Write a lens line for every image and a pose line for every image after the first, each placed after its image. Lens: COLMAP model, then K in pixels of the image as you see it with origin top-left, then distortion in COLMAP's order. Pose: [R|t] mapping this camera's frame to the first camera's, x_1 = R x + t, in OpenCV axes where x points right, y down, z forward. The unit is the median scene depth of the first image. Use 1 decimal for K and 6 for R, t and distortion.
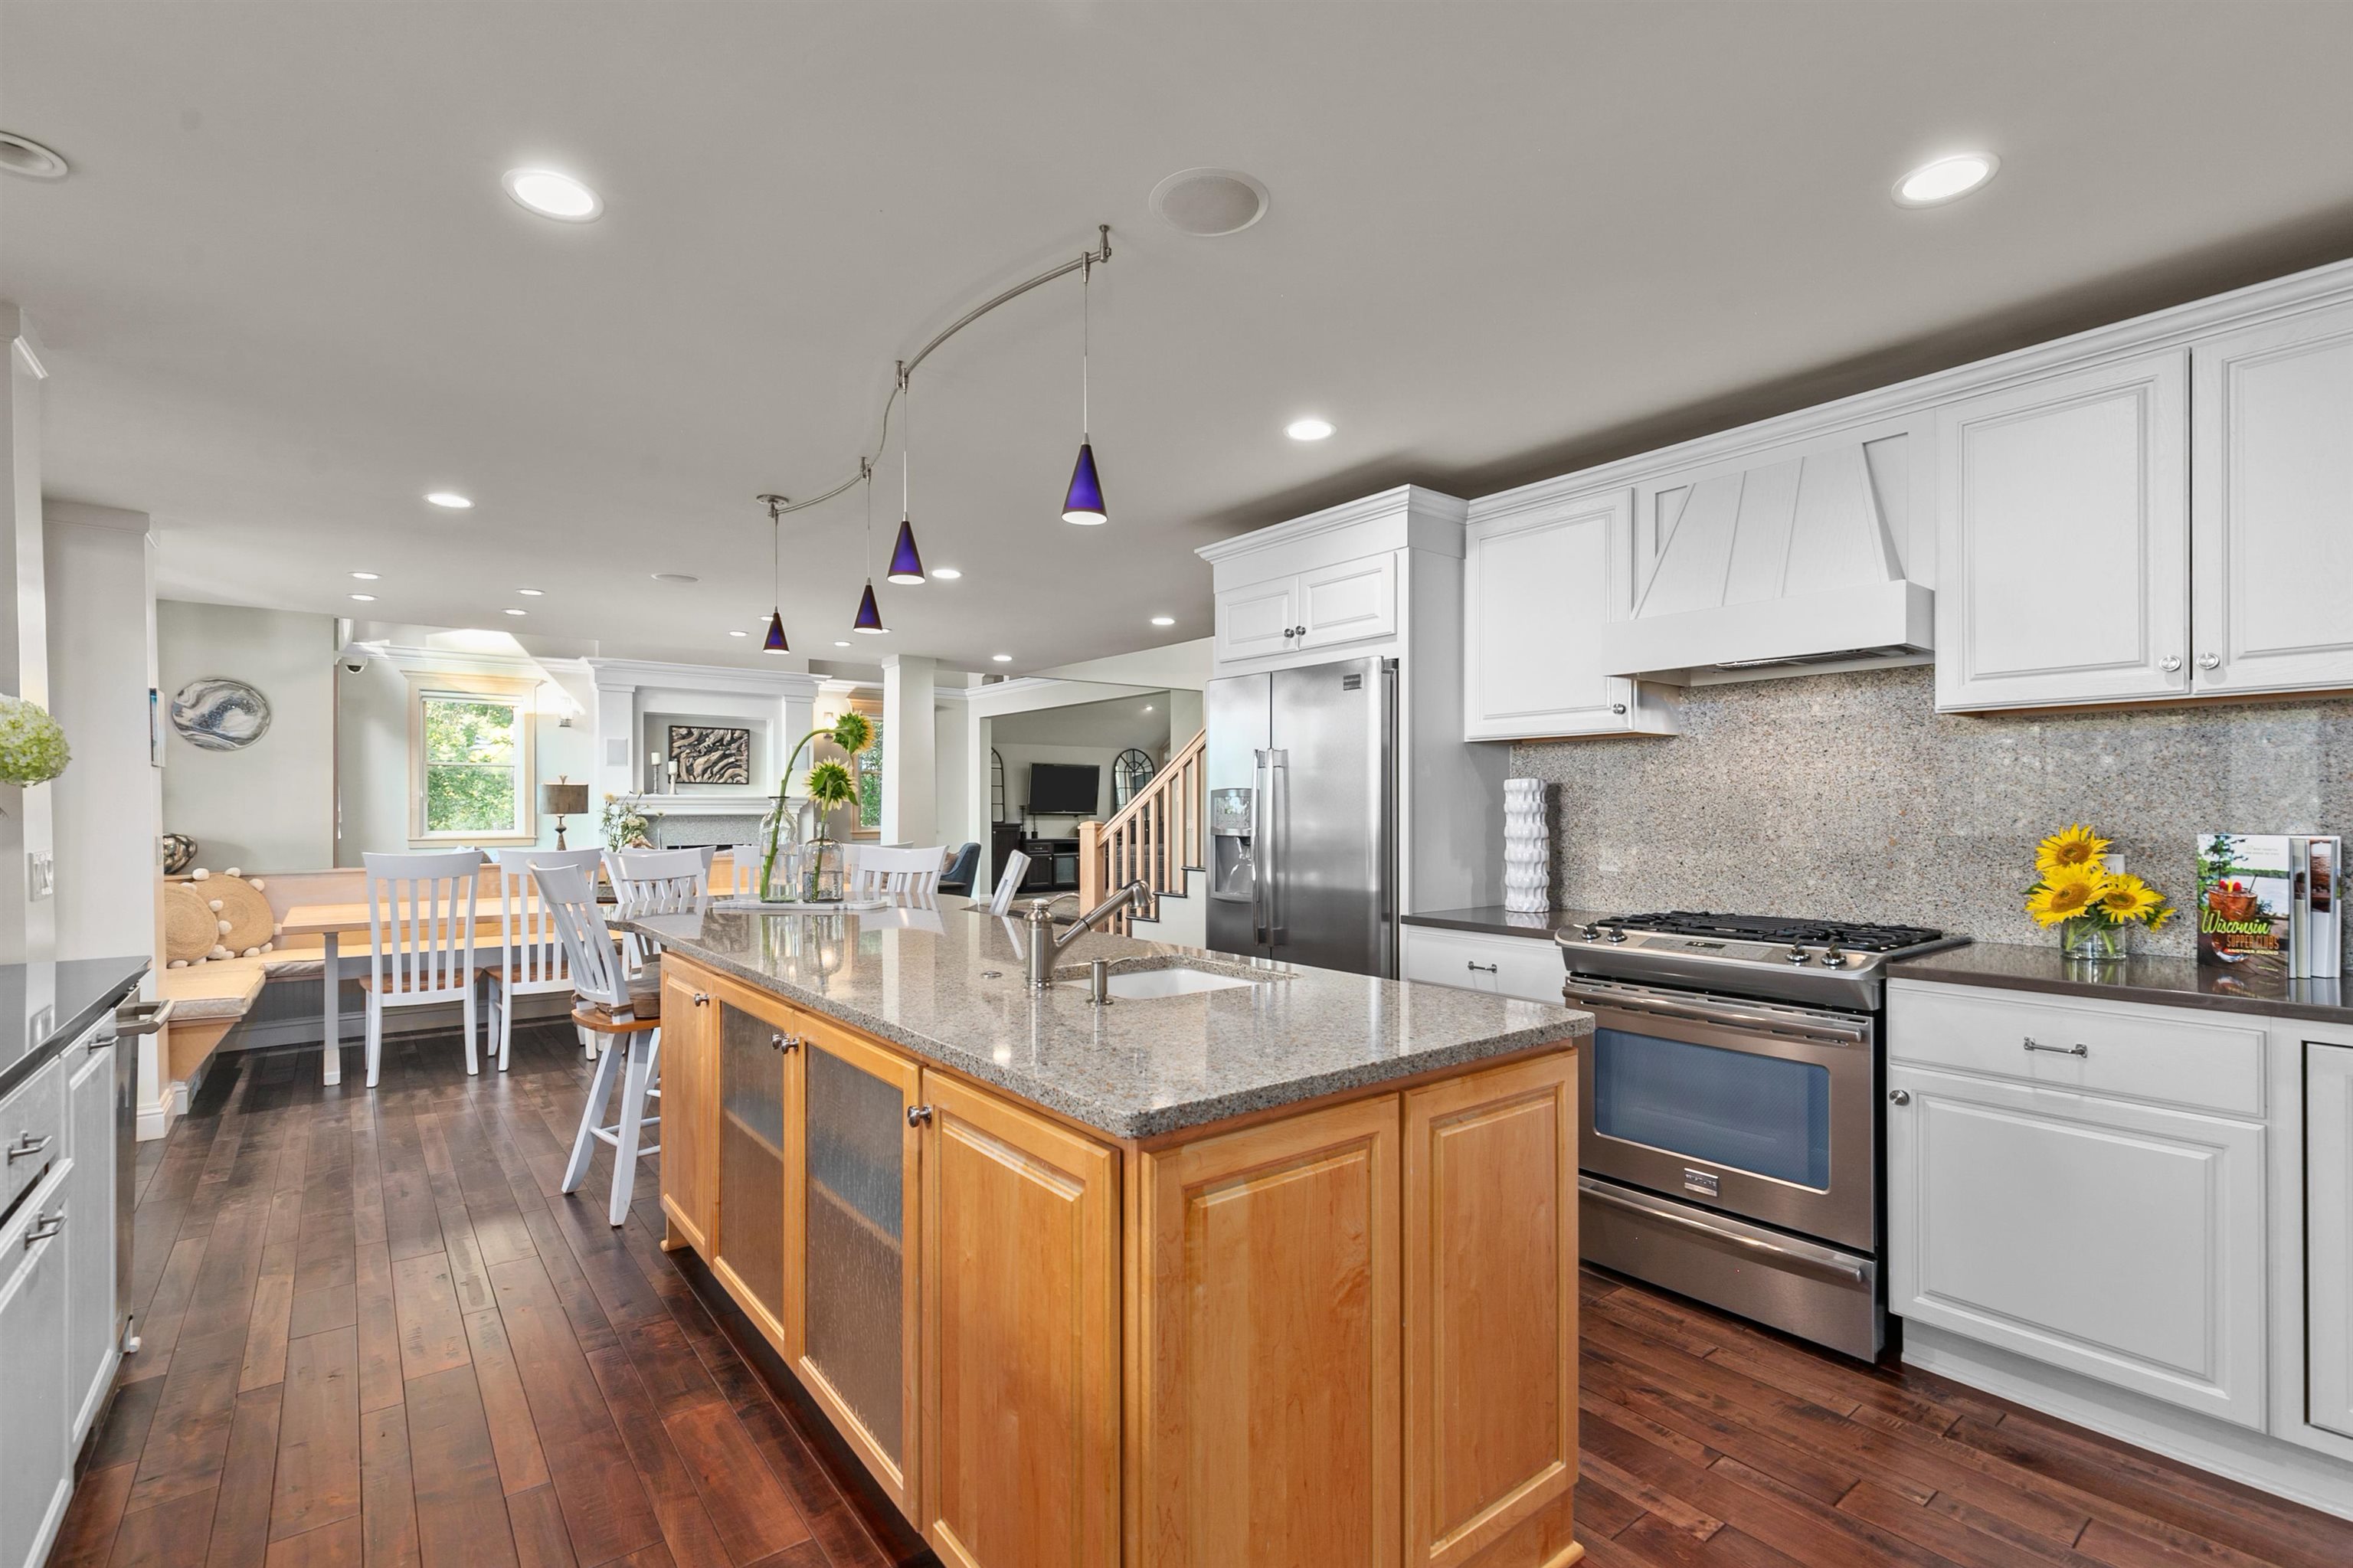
lens RADIAL K [[1058.6, 0, 1180.2], [0, 1058.6, 805.7], [0, 0, 1]] dist [0.008646, 0.000208]
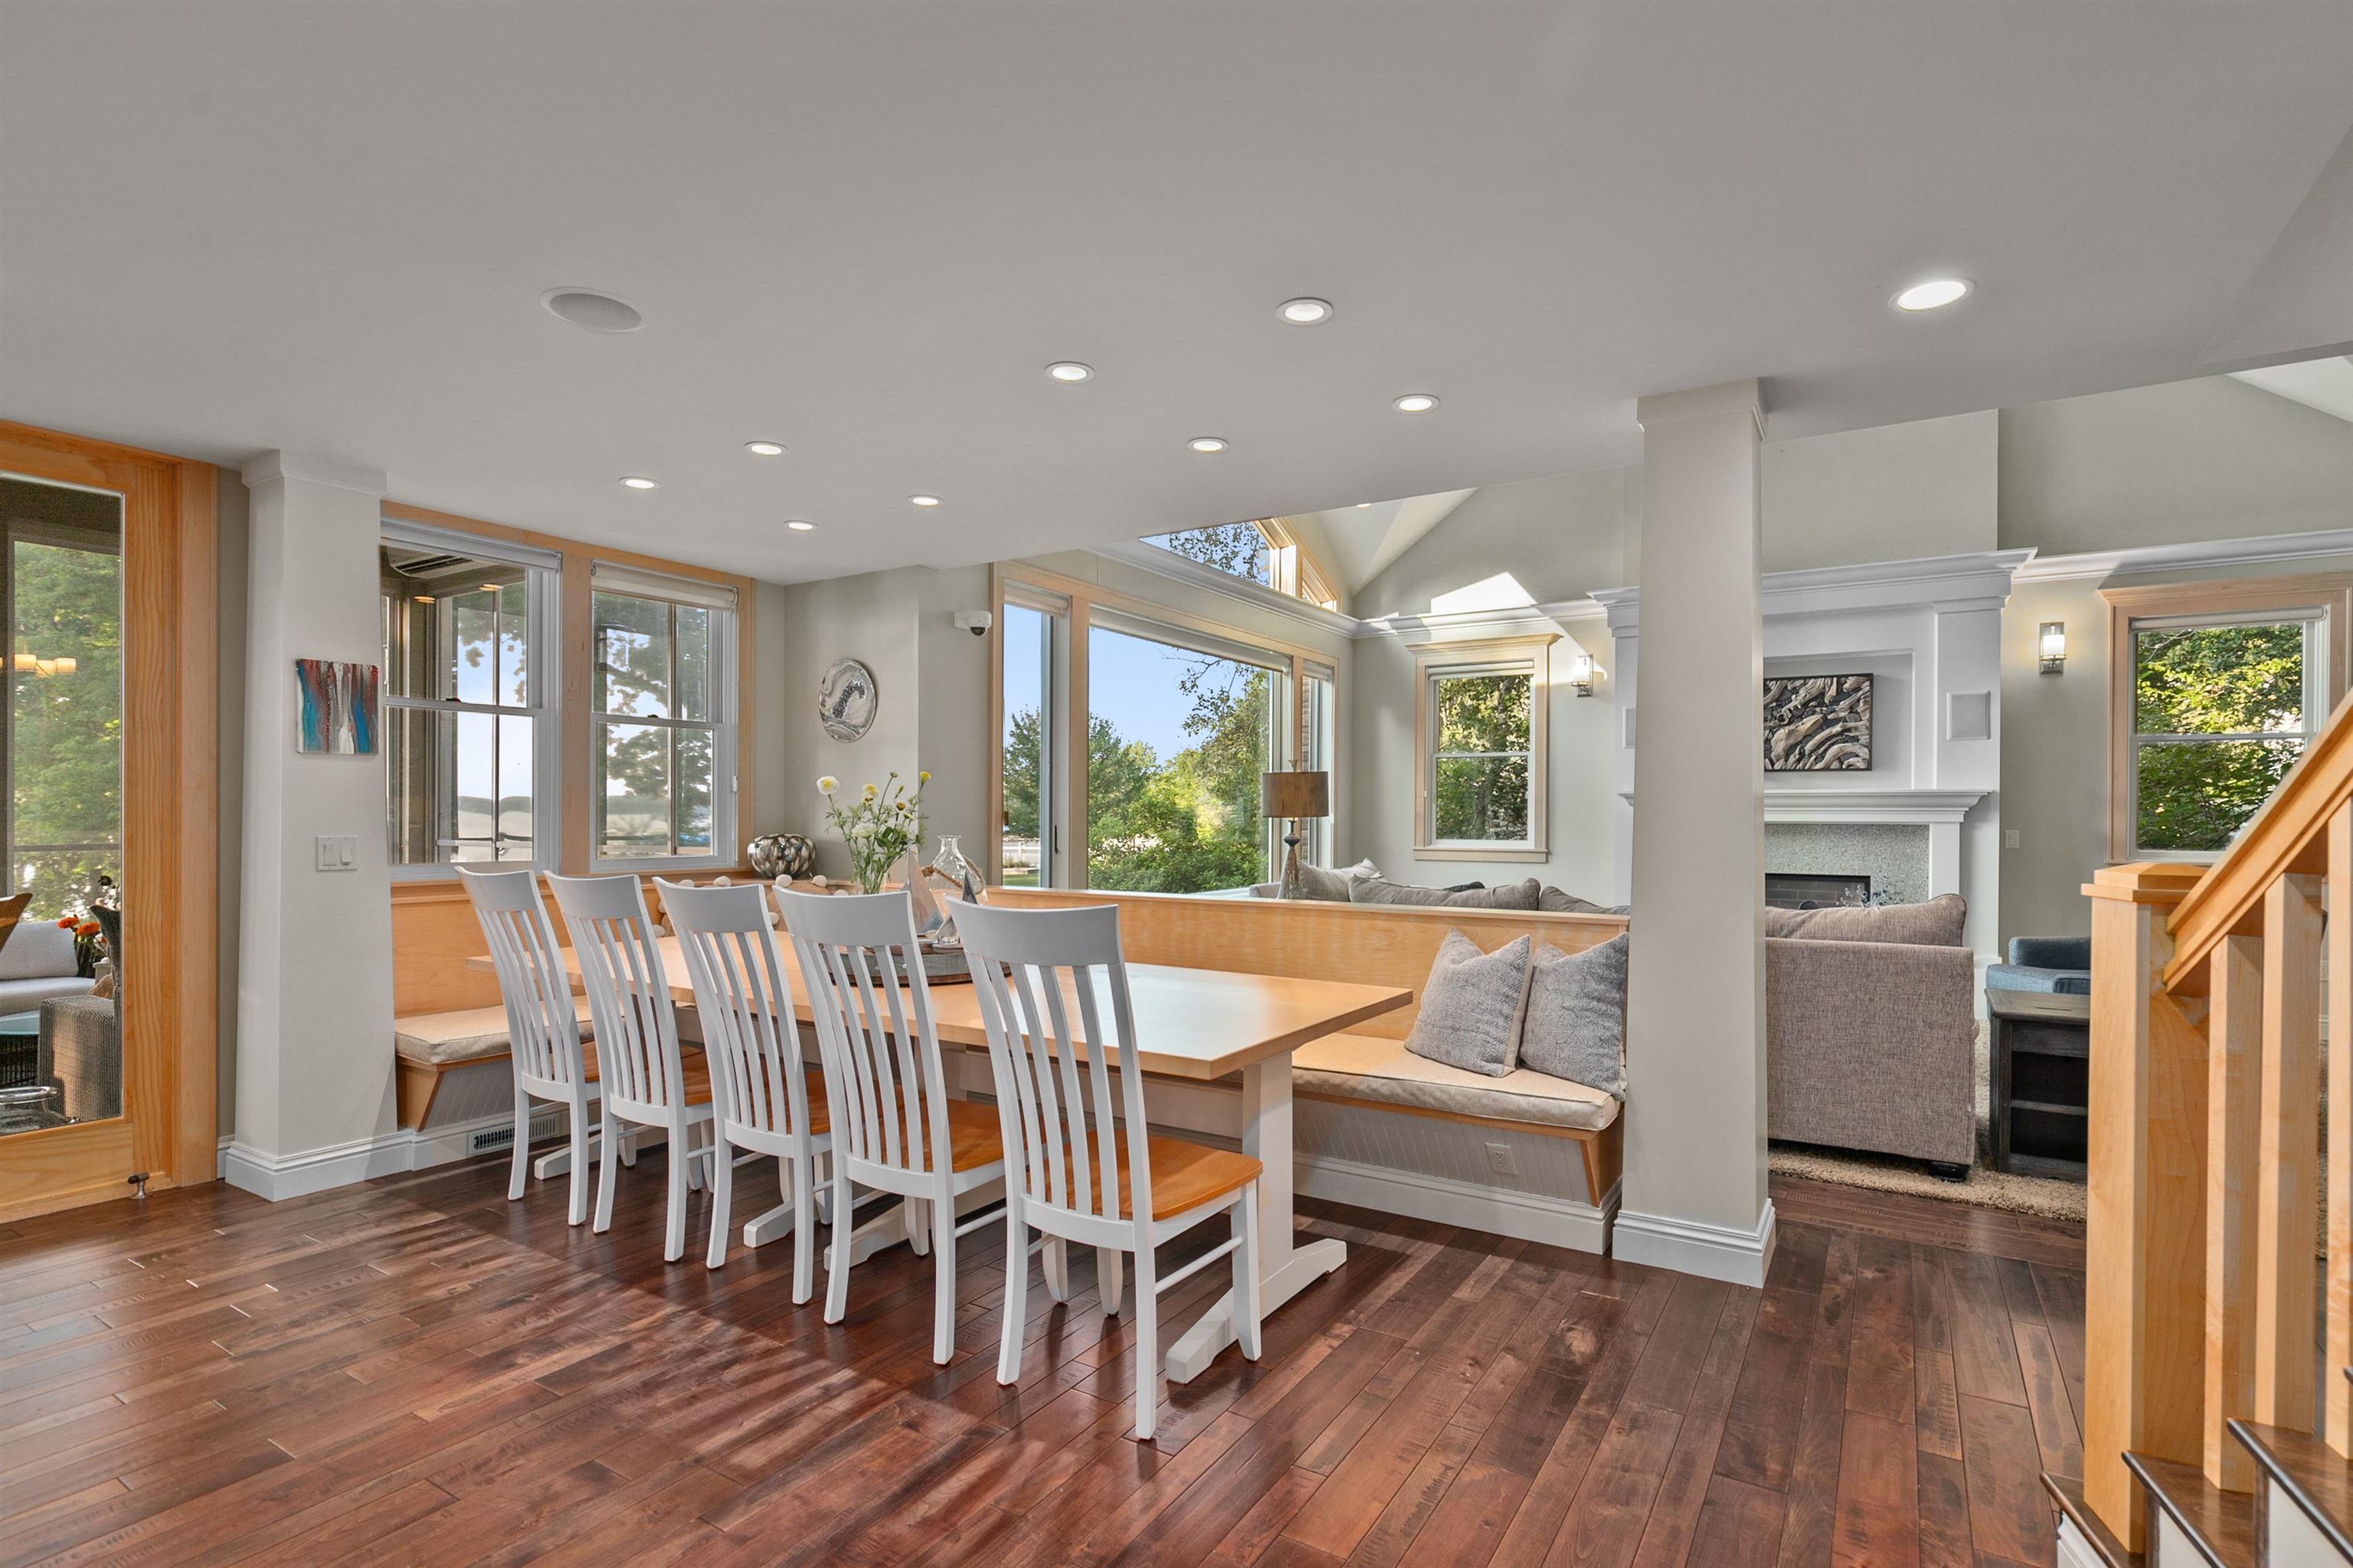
lens RADIAL K [[1144.9, 0, 1190.0], [0, 1144.9, 807.0], [0, 0, 1]] dist [-0.003483, -0.000227]
pose [[0.342129, -0.002949, -0.939648, 0.059408], [-0.002270, 0.999990, -0.003965, 0.003745], [0.939650, 0.003489, 0.342118, 0.651722]]
